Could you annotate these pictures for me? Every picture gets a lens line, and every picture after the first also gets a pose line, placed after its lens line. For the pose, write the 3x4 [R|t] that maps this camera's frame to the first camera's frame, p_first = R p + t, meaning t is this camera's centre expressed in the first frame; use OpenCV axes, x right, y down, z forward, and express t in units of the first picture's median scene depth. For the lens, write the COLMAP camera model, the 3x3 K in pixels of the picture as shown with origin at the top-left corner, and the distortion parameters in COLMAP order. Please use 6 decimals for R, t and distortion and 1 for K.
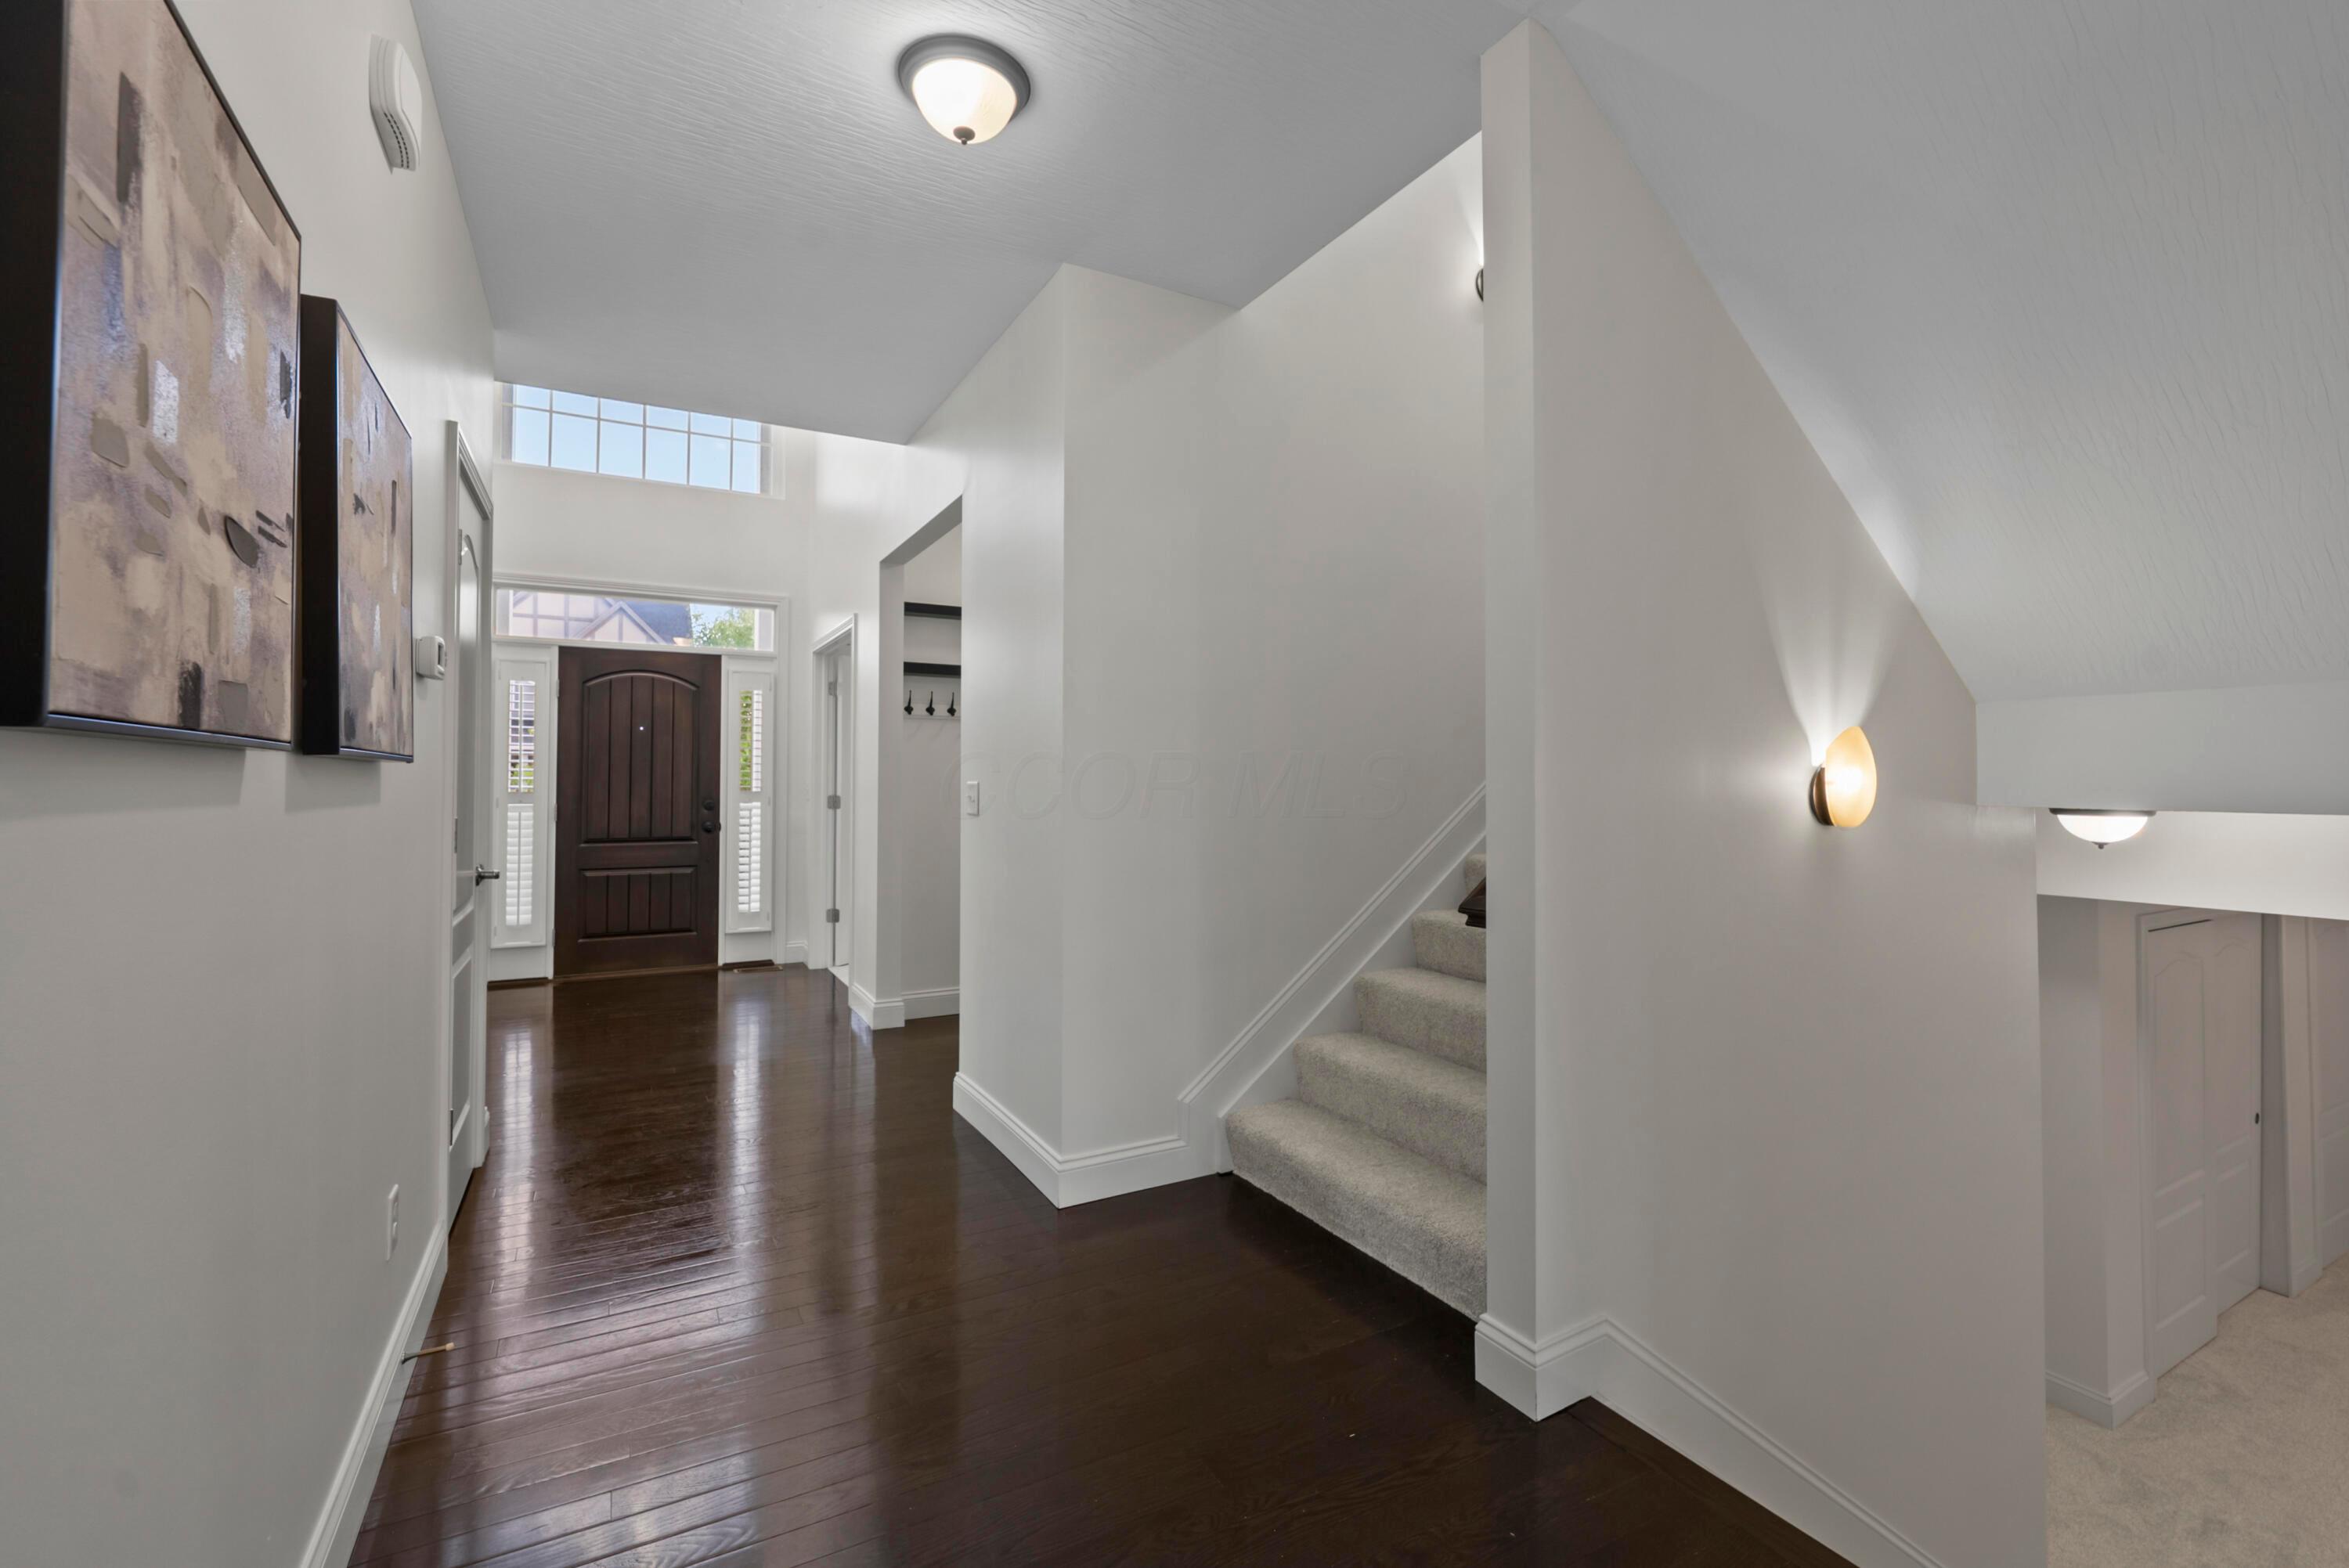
lens RADIAL K [[1036.1, 0, 1180.9], [0, 1036.1, 771.5], [0, 0, 1]] dist [-0.001533, 0.000093]
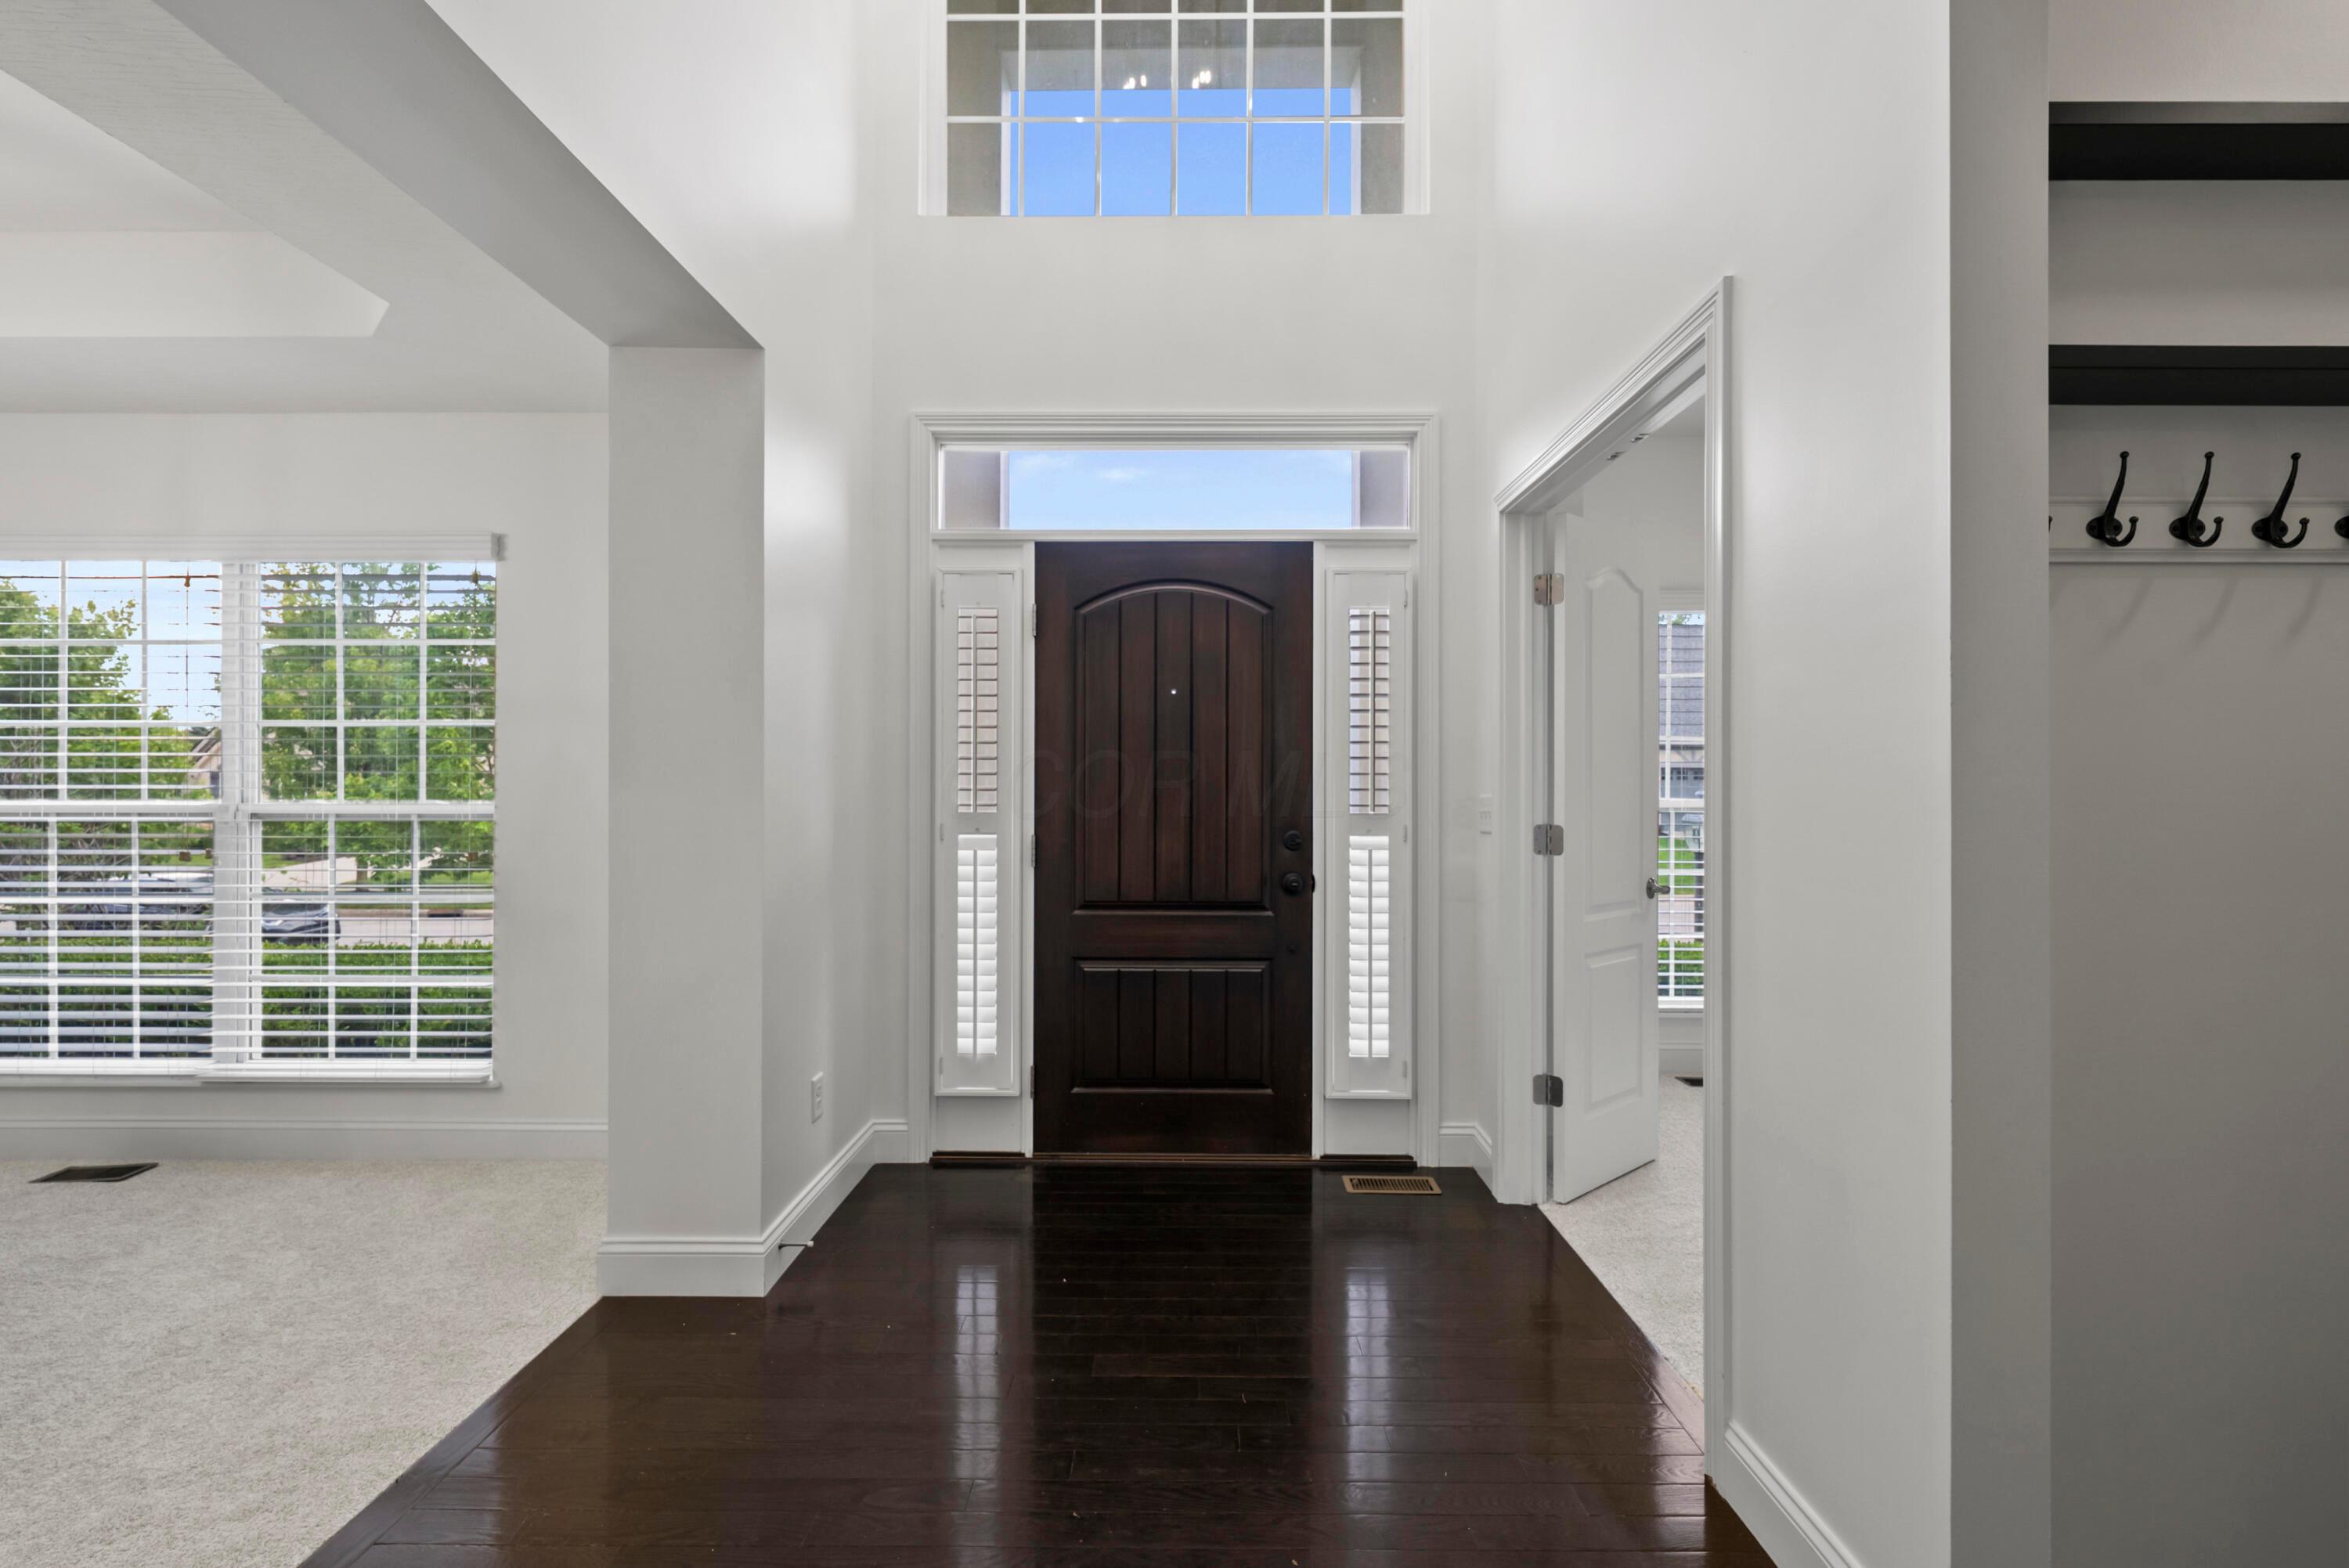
lens RADIAL K [[1036.1, 0, 1171.8], [0, 1036.1, 776.5], [0, 0, 1]] dist [-0.001533, 0.000093]
pose [[0.876696, -0.001259, -0.481043, -0.269622], [0.007254, 0.999917, 0.010604, -0.004449], [0.480990, -0.012786, 0.876633, 0.540048]]
